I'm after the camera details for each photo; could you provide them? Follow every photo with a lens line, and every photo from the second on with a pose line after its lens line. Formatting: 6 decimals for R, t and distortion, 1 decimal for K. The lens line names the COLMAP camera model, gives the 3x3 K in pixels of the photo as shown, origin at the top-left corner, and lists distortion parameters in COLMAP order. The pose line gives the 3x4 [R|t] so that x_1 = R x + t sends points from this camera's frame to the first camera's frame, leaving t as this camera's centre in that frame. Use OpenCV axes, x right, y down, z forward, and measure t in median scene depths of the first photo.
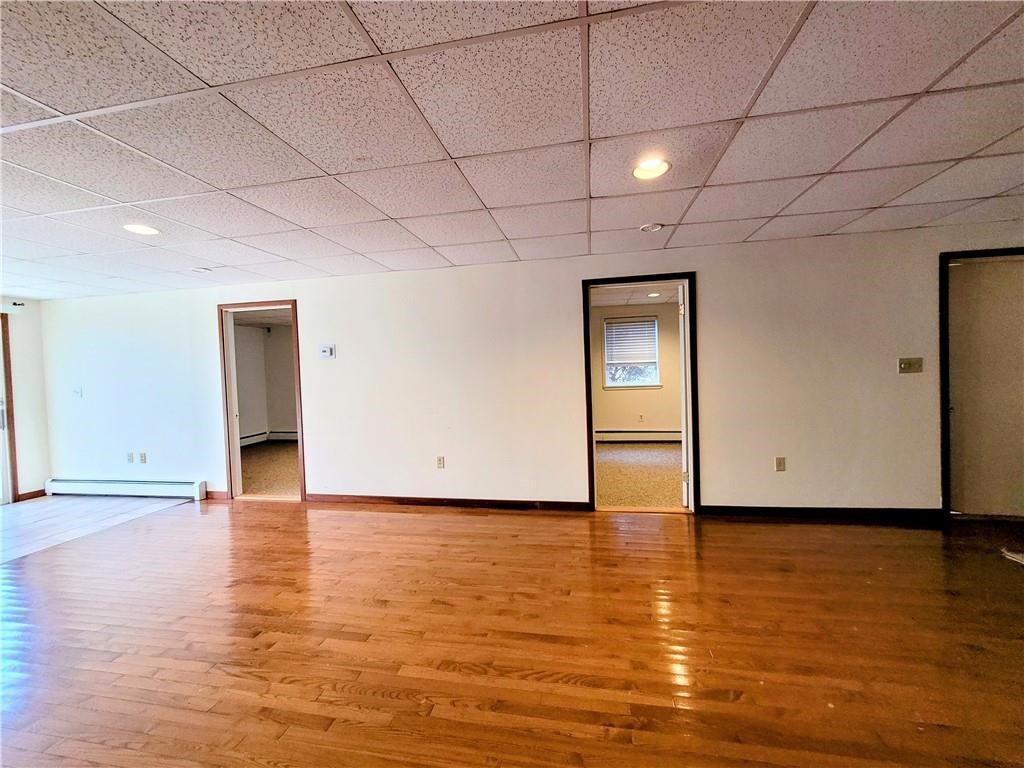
lens RADIAL K [[402.0, 0, 518.1], [0, 402.0, 378.6], [0, 0, 1]] dist [-0.001705, -0.000354]
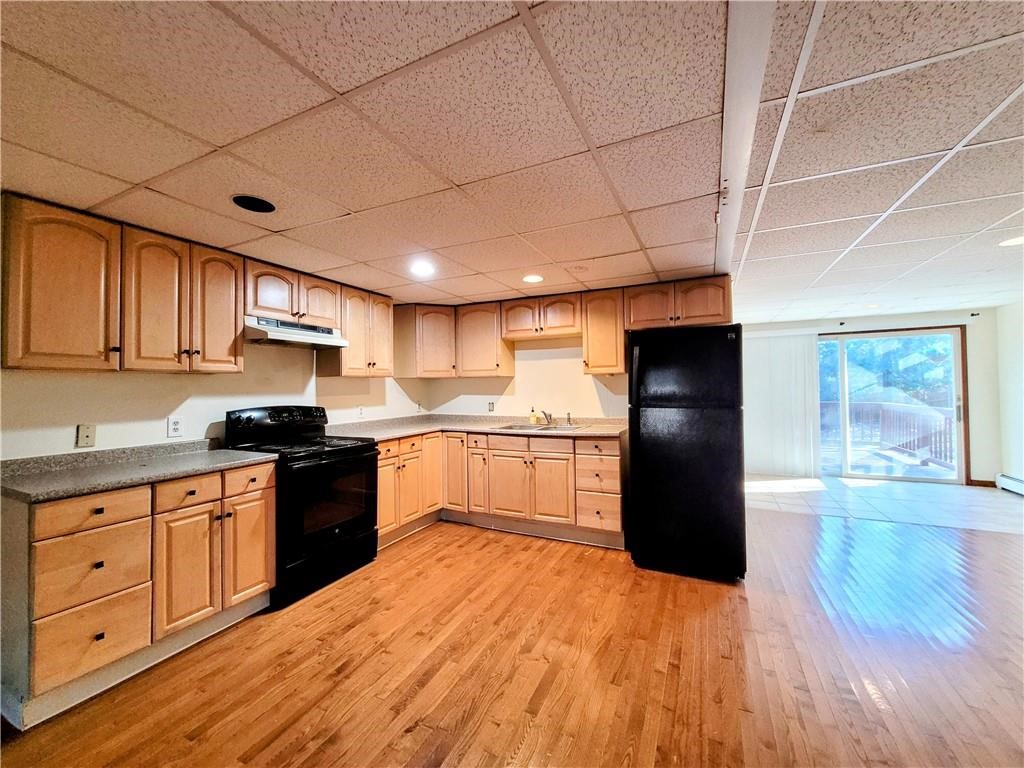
lens RADIAL K [[402.0, 0, 518.1], [0, 402.0, 378.6], [0, 0, 1]] dist [-0.001705, -0.000354]
pose [[-0.256052, 0.021558, -0.966423, 0.246360], [0.003475, 0.999765, 0.021381, -0.038773], [0.966657, 0.002117, -0.256067, 0.037660]]
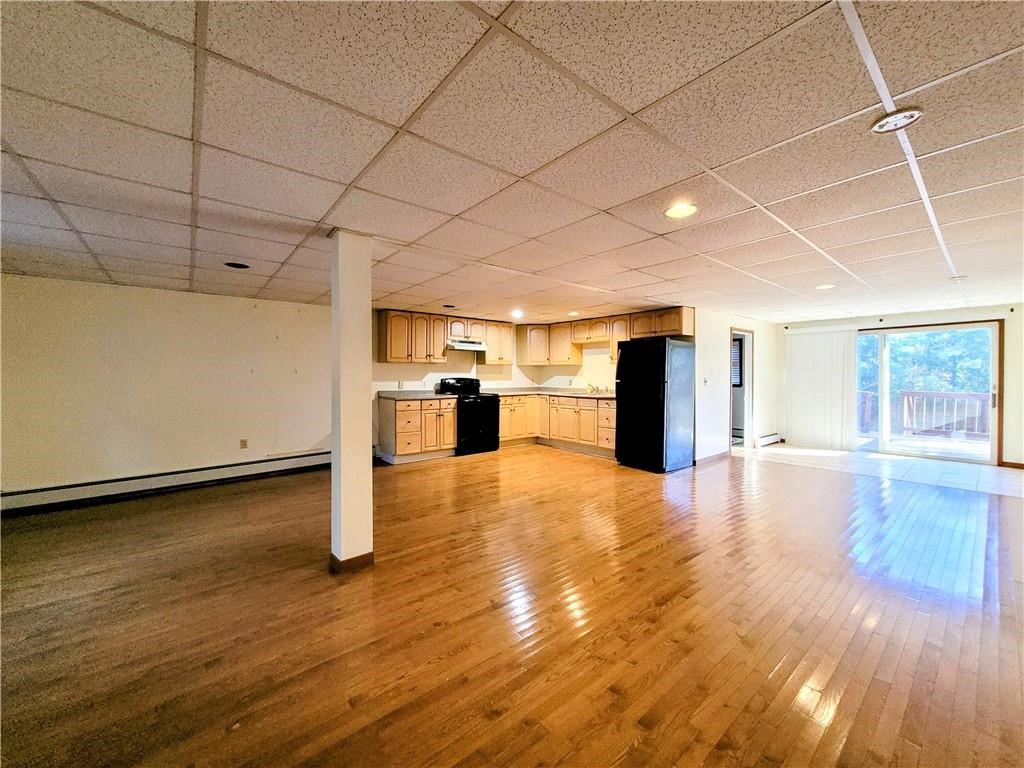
lens RADIAL K [[402.0, 0, 518.1], [0, 402.0, 378.6], [0, 0, 1]] dist [-0.001705, -0.000354]
pose [[-0.639282, 0.043231, -0.767756, 0.853057], [0.006729, 0.998695, 0.050632, -0.055333], [0.768943, 0.027202, -0.638738, 0.771006]]
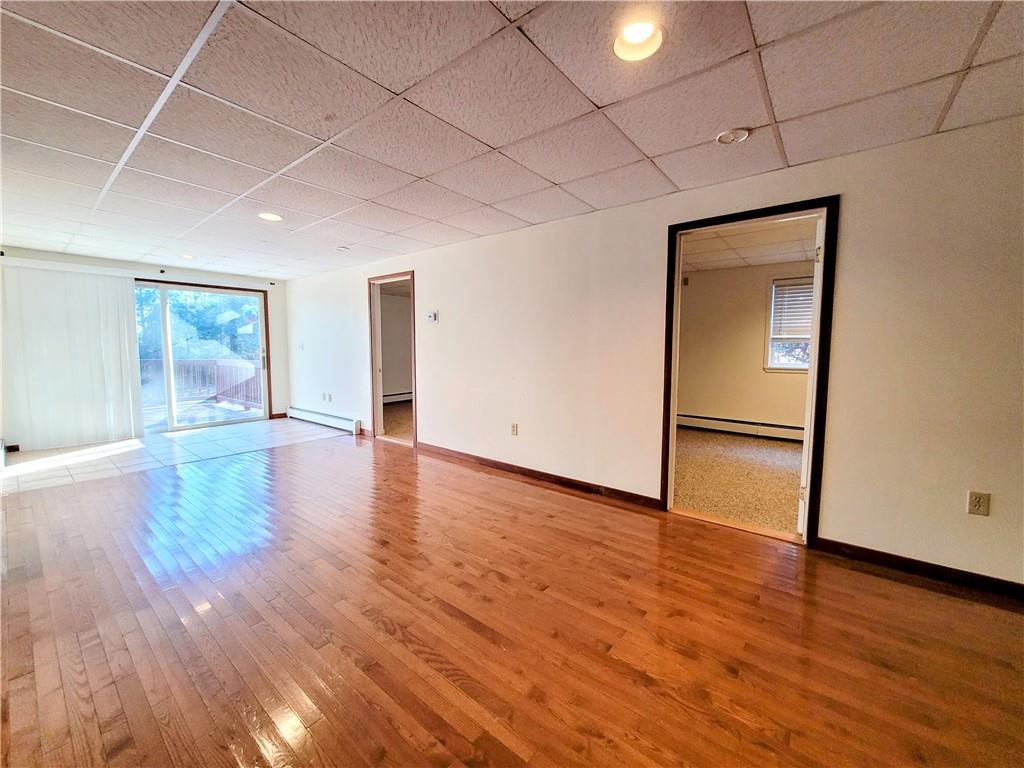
lens RADIAL K [[402.0, 0, 518.1], [0, 402.0, 378.6], [0, 0, 1]] dist [-0.001705, -0.000354]
pose [[0.884125, 0.073585, -0.461420, 0.282608], [-0.045312, 0.996369, 0.072074, 0.012866], [0.465049, -0.042815, 0.884249, 0.142955]]
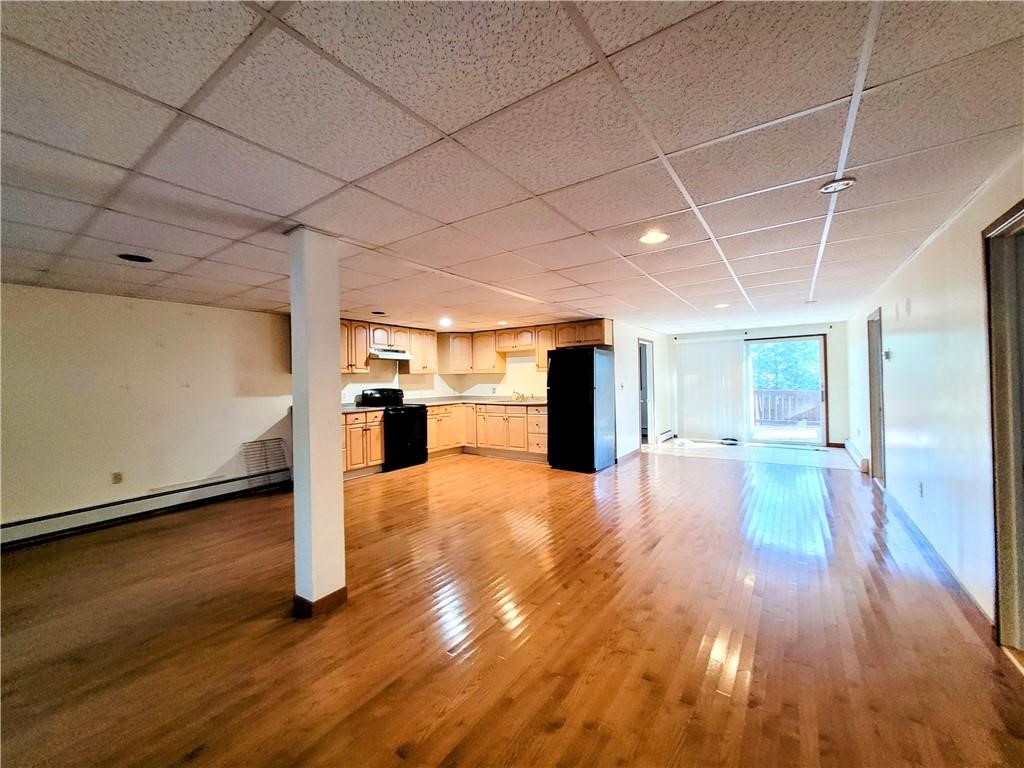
lens RADIAL K [[402.0, 0, 518.1], [0, 402.0, 378.6], [0, 0, 1]] dist [-0.001705, -0.000354]
pose [[-0.408484, 0.039998, -0.911889, 0.951527], [0.014570, 0.999198, 0.037301, -0.066497], [0.912649, 0.001951, -0.408739, 0.625070]]
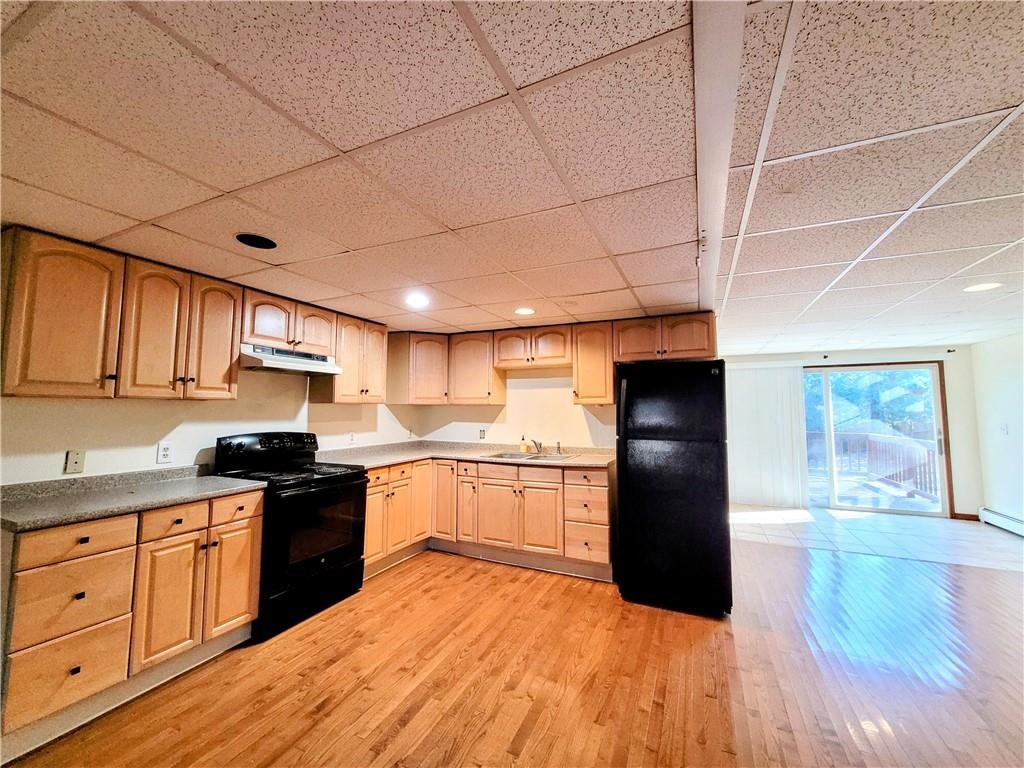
lens RADIAL K [[401.4, 0, 517.7], [0, 401.4, 379.3], [0, 0, 1]] dist [-0.002765, -0.000104]
pose [[-0.241445, -0.037597, -0.969686, 0.260107], [-0.012468, 0.999287, -0.035641, -0.053433], [0.970334, 0.003484, -0.241742, 0.048224]]
